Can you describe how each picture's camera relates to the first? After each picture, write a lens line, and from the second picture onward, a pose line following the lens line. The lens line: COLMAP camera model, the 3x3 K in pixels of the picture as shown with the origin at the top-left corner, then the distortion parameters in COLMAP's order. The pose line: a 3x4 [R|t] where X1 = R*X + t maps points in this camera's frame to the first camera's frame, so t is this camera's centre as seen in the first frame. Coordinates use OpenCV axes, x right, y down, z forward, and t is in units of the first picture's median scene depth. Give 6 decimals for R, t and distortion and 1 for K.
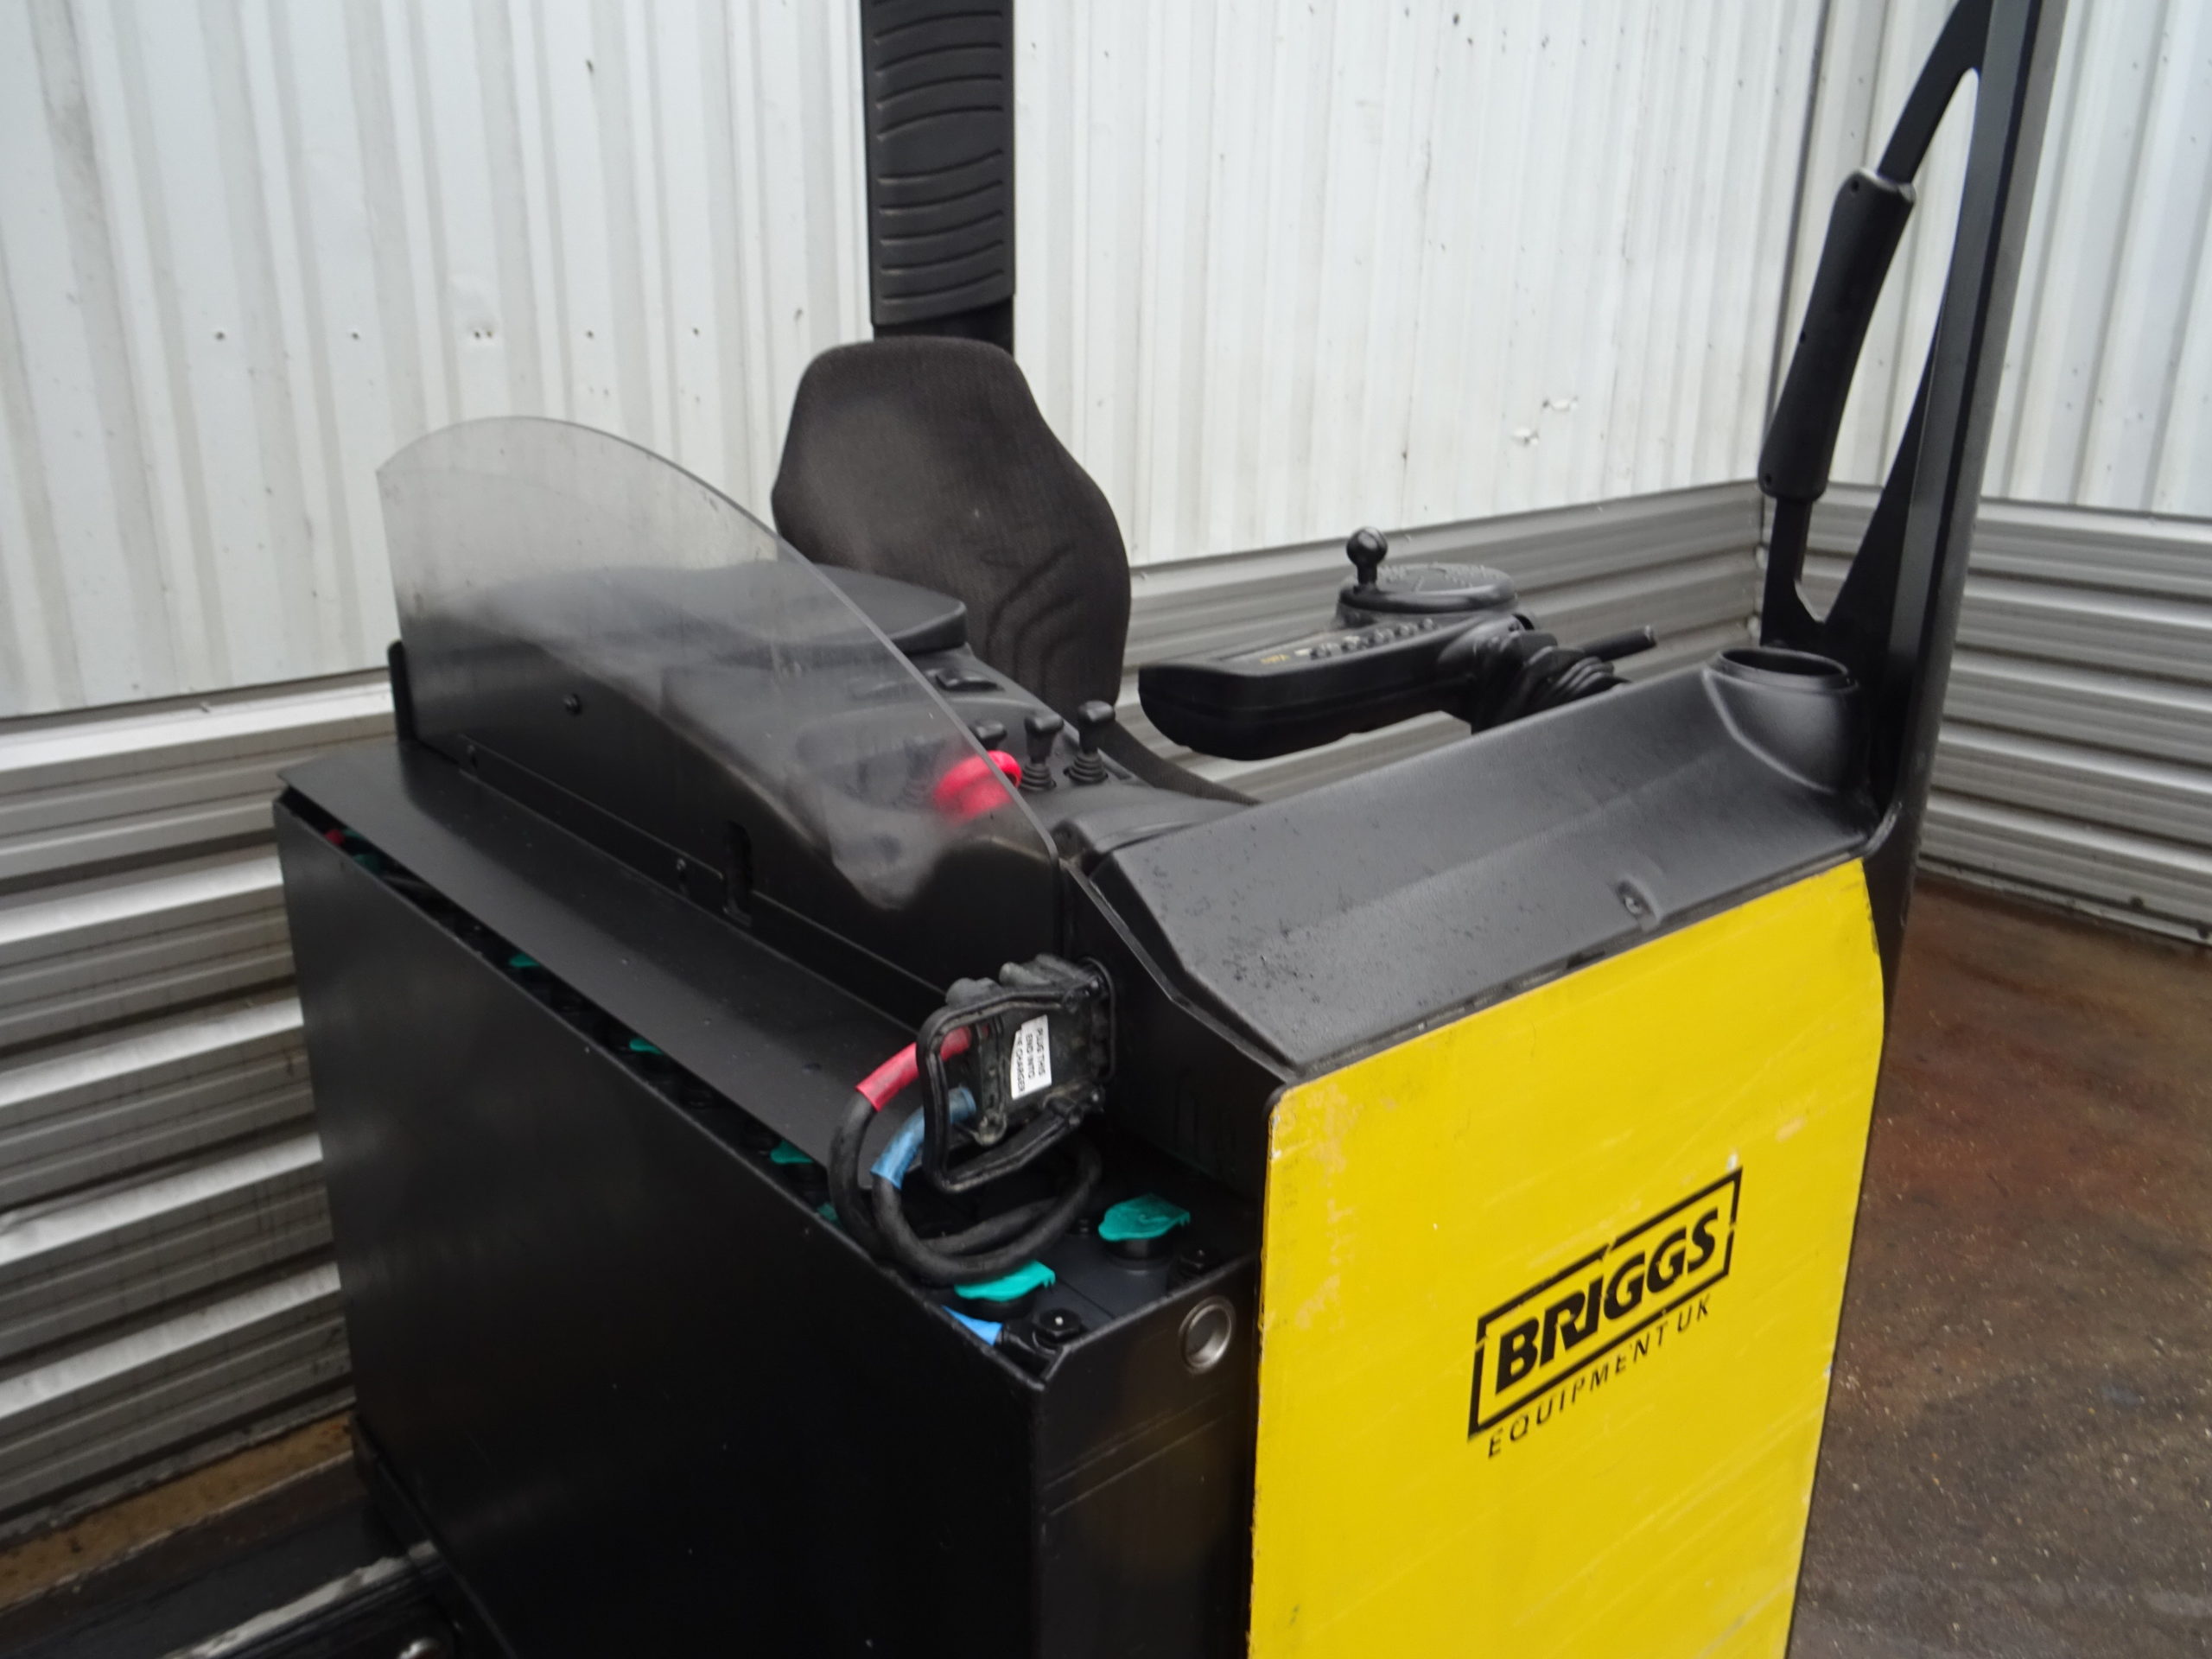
lens RADIAL K [[1749.5, 0, 1108.2], [0, 1749.5, 822.1], [0, 0, 1]] dist [0.049407, -0.005558]
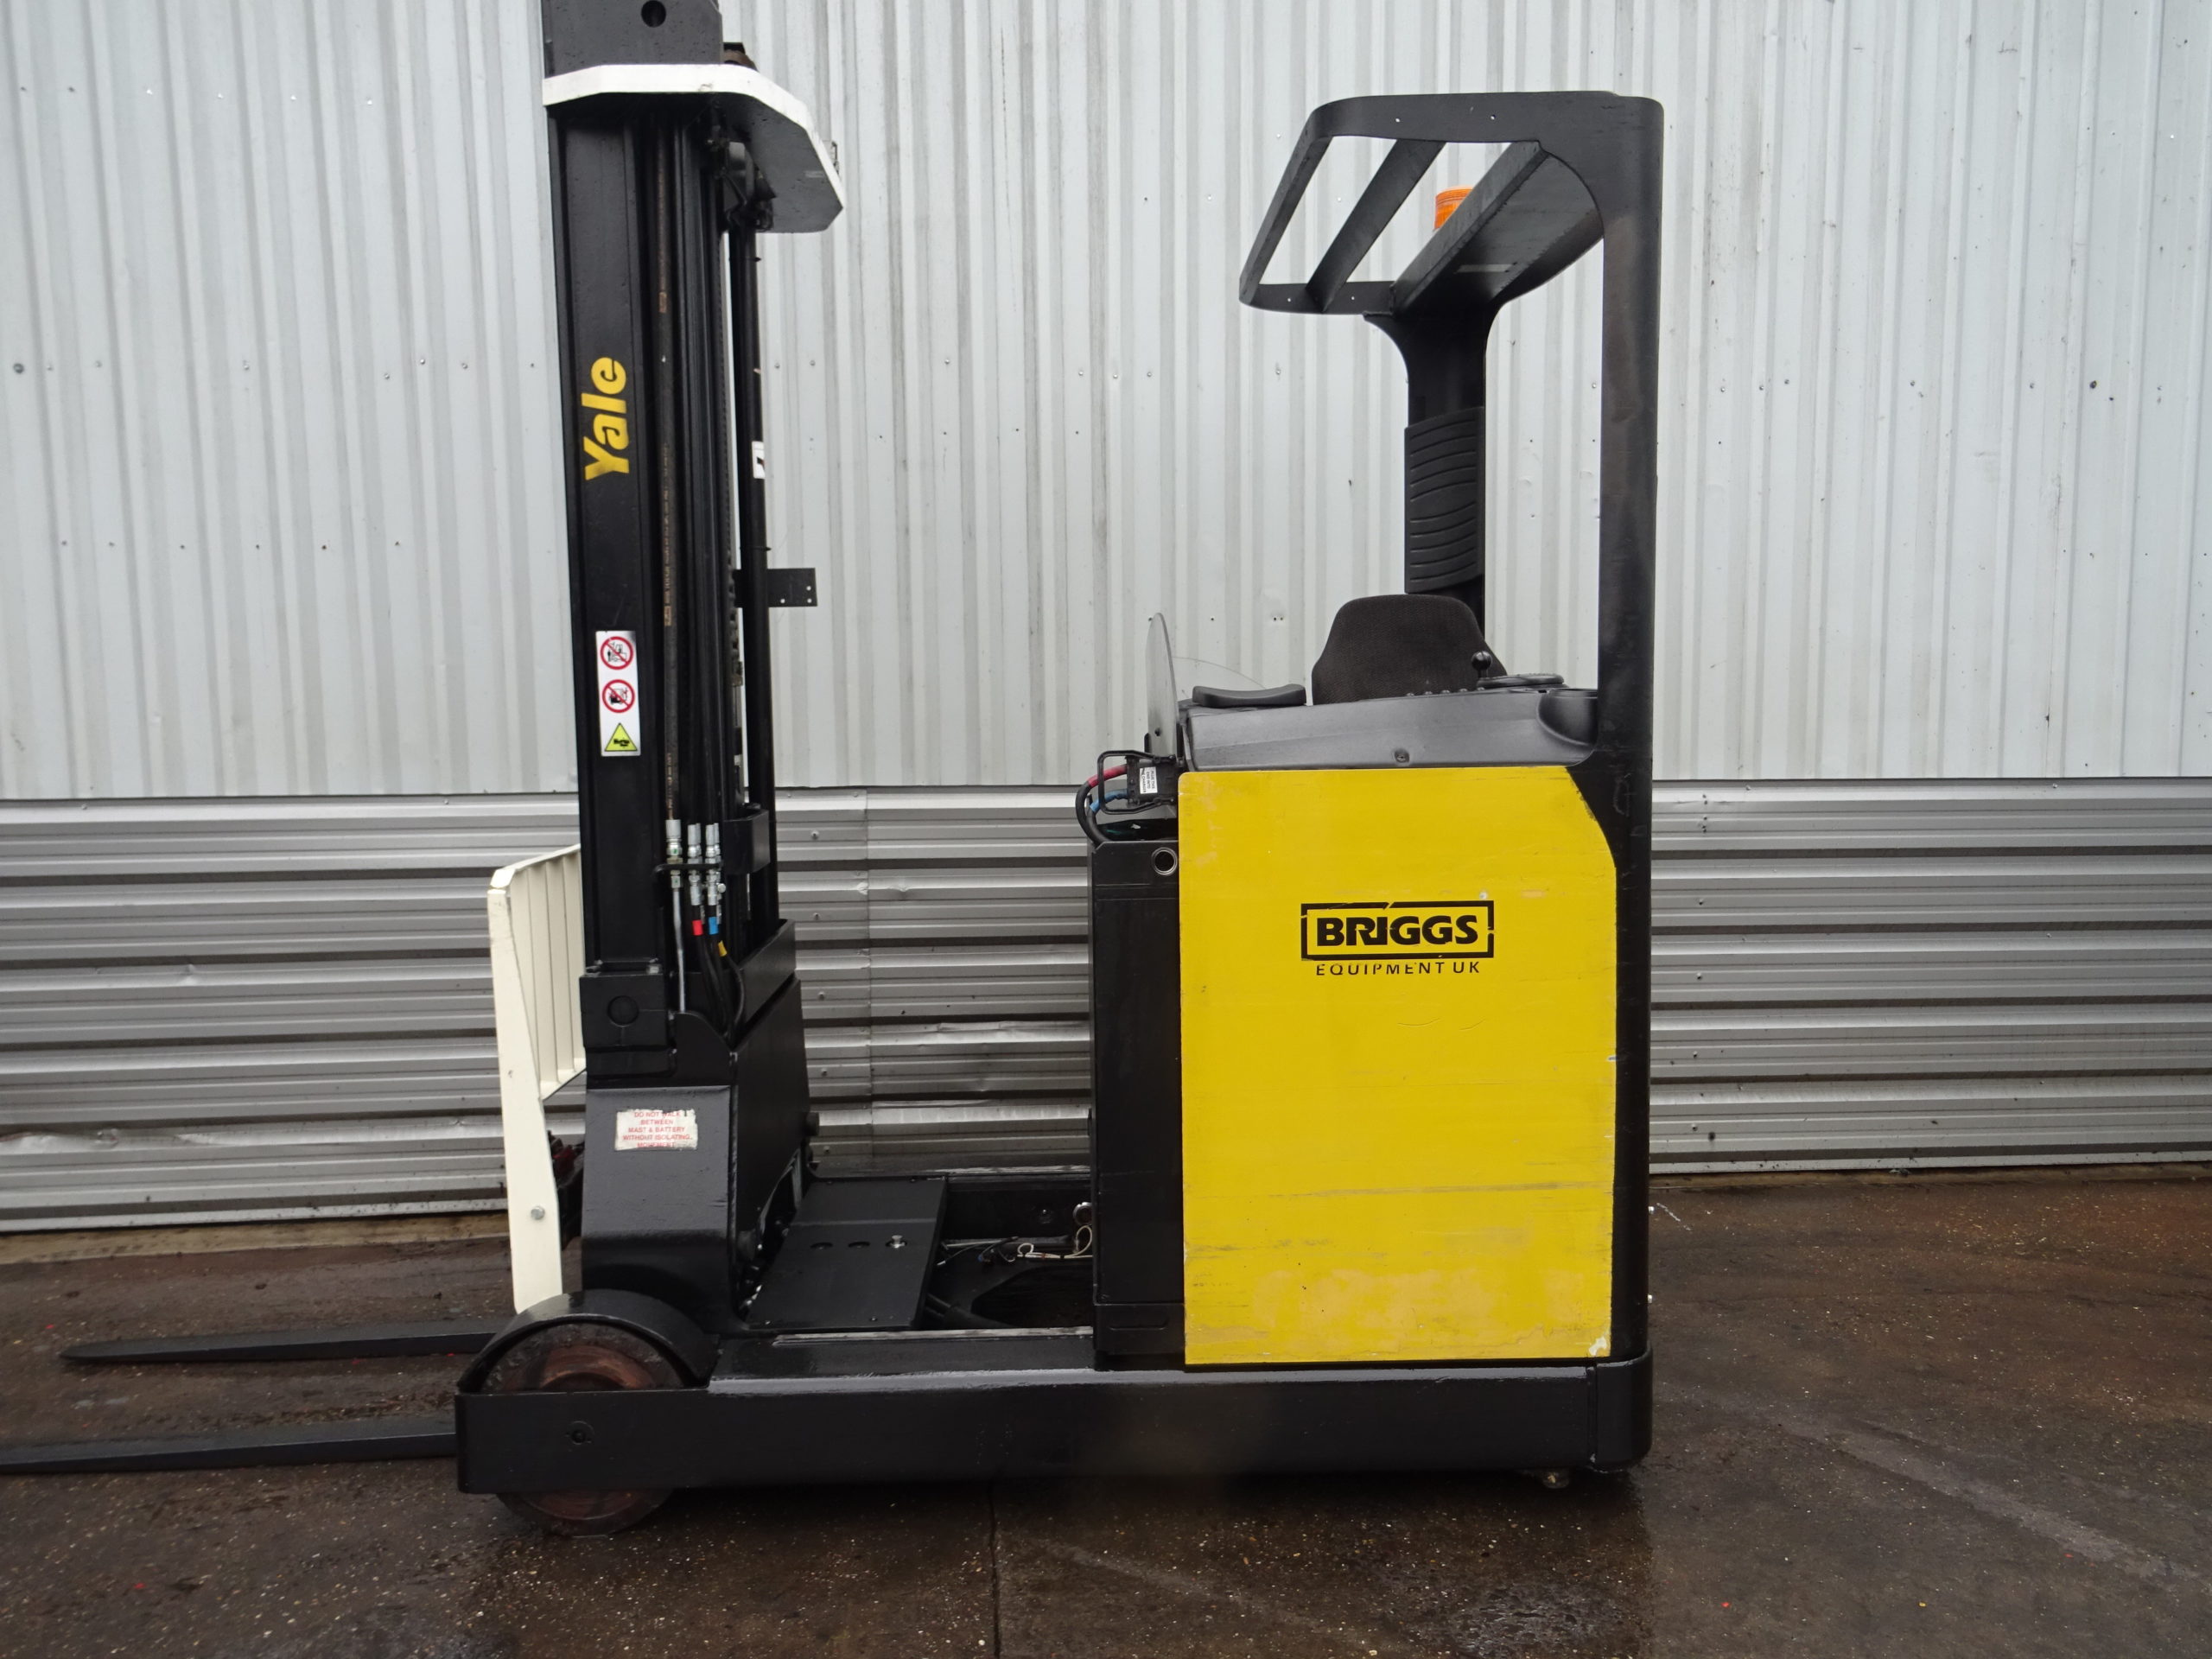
lens RADIAL K [[1715.9, 0, 1106.0], [0, 1715.9, 829.5], [0, 0, 1]] dist [0.049276, -0.008005]
pose [[0.772600, 0.034185, -0.633972, 0.836477], [-0.174149, 0.971661, -0.159835, 0.334781], [0.610542, 0.233894, 0.756658, -0.570219]]
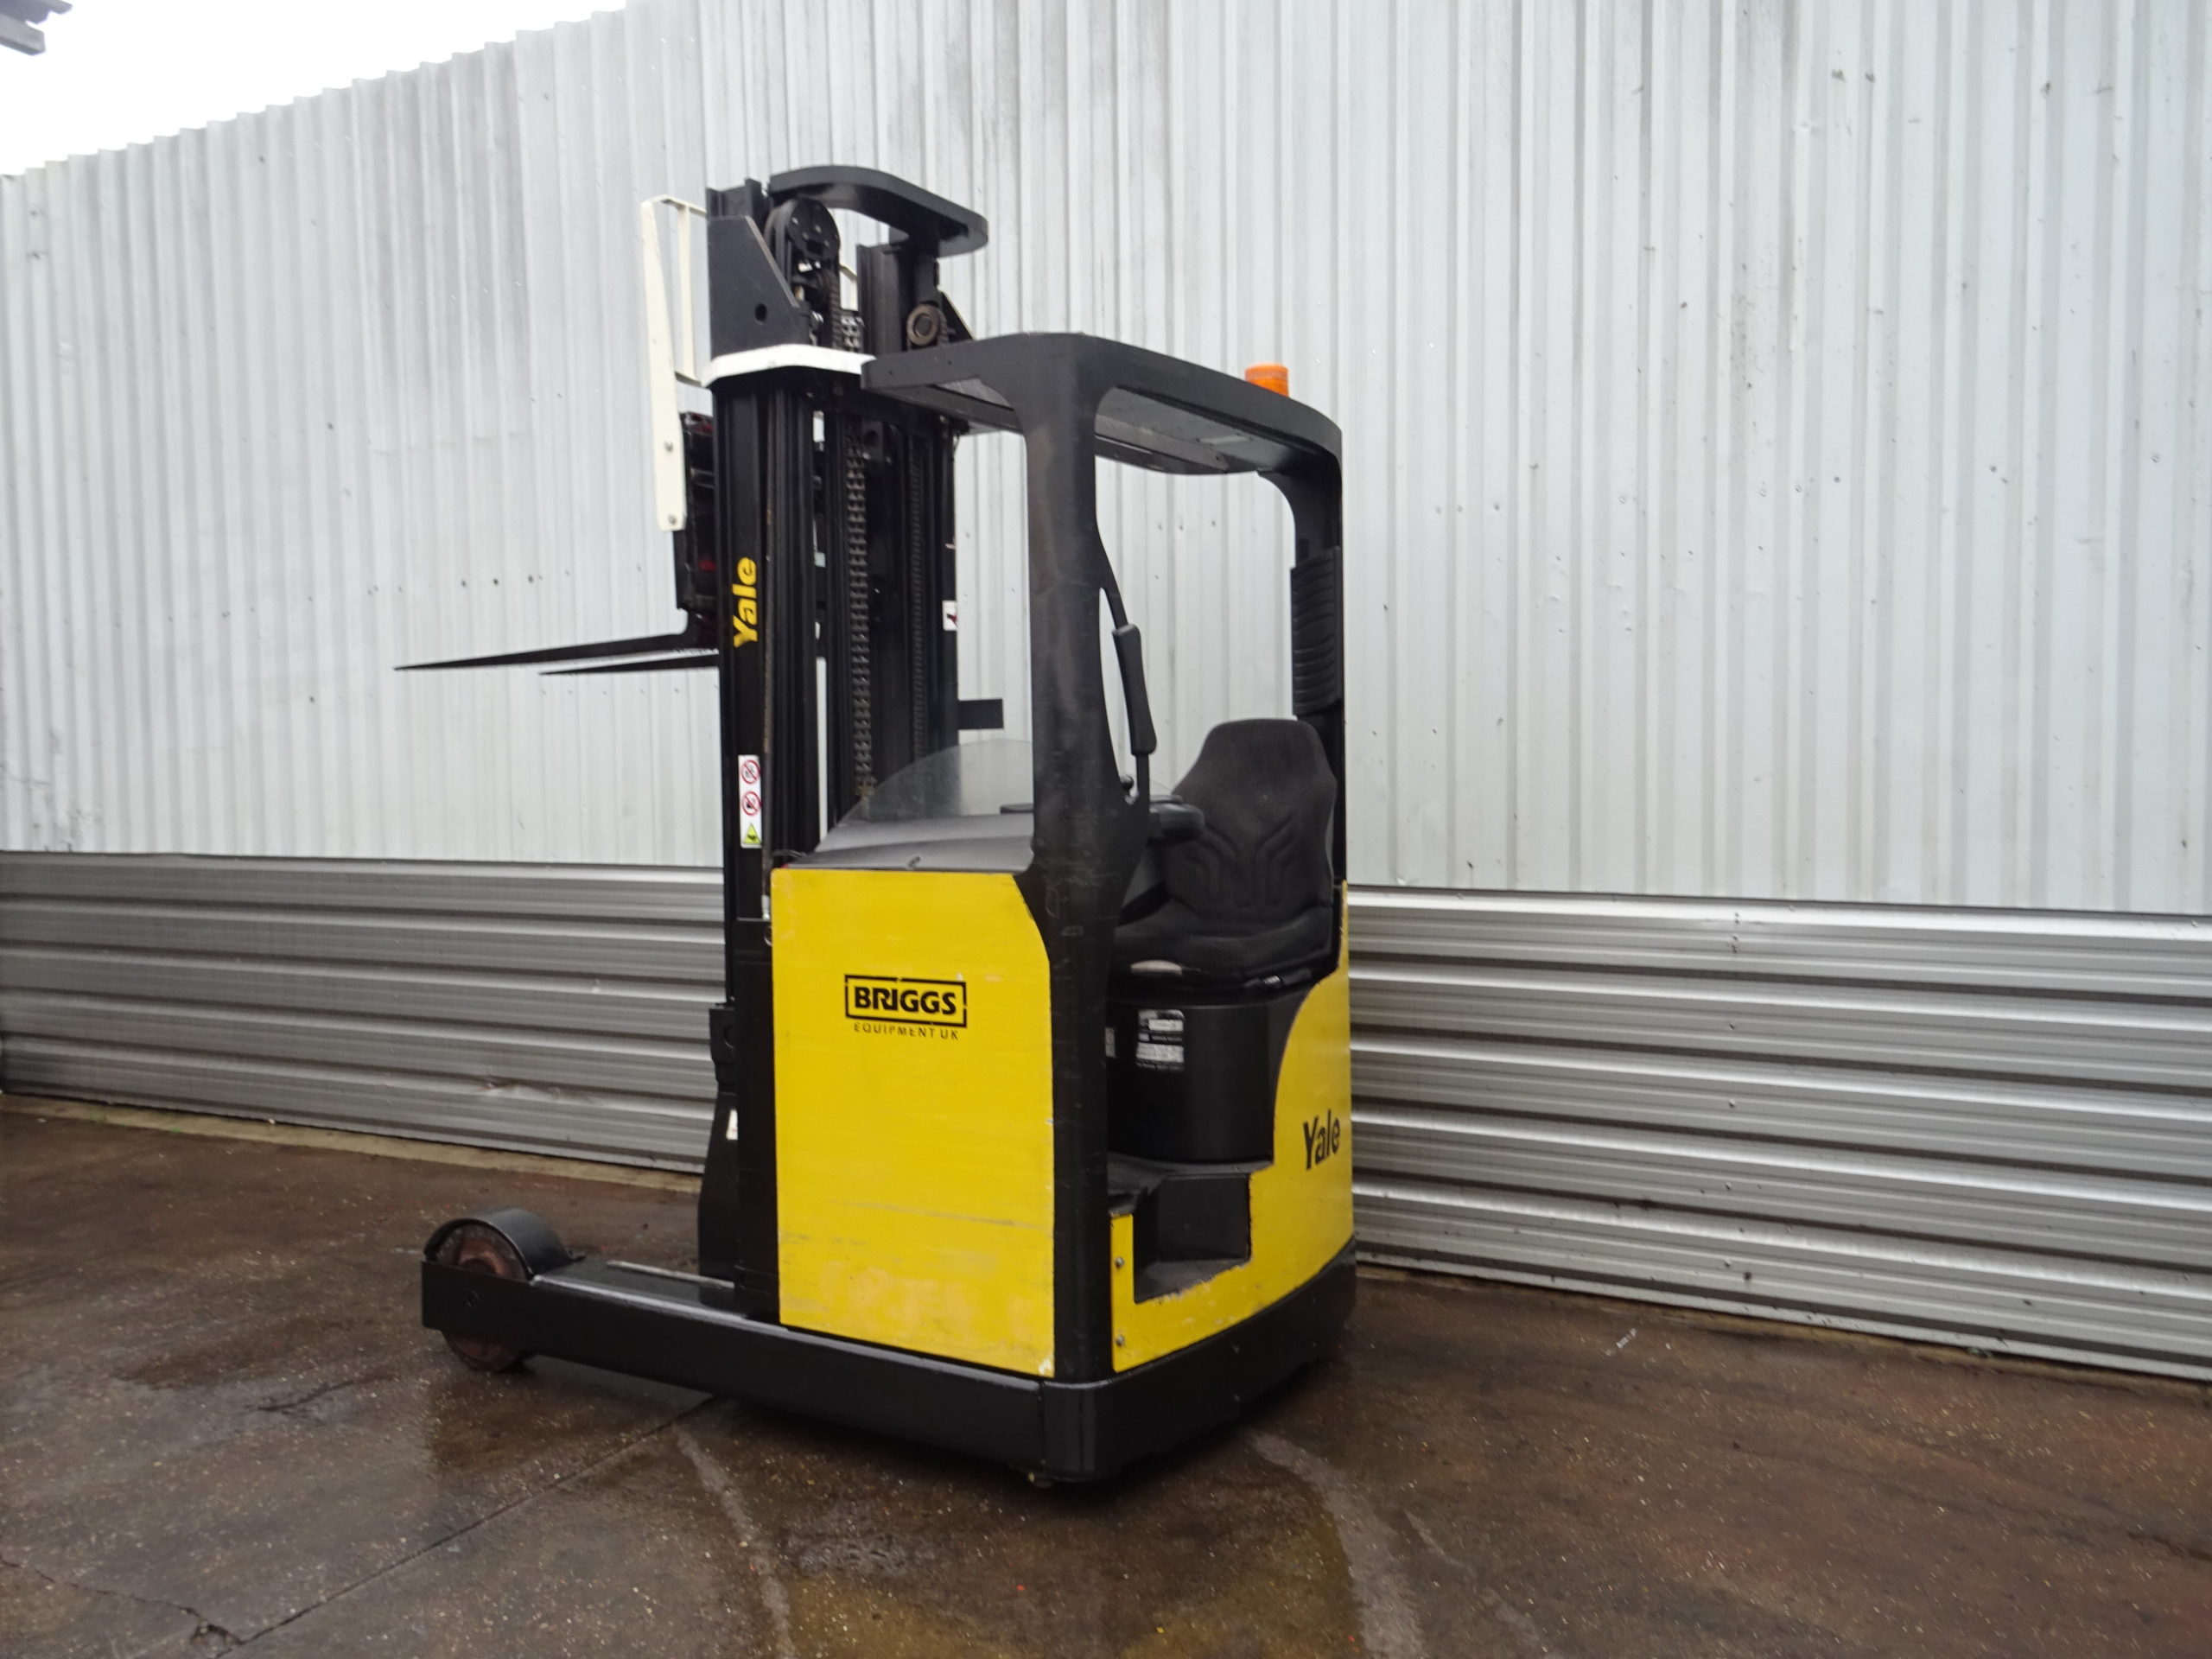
lens RADIAL K [[1682.3, 0, 1105.0], [0, 1682.3, 840.6], [0, 0, 1]] dist [0.067622, -0.040166]
pose [[0.316213, 0.019859, -0.948480, 1.788586], [-0.276799, 0.958210, -0.072219, 0.074035], [0.907409, 0.285375, 0.308495, 0.218320]]
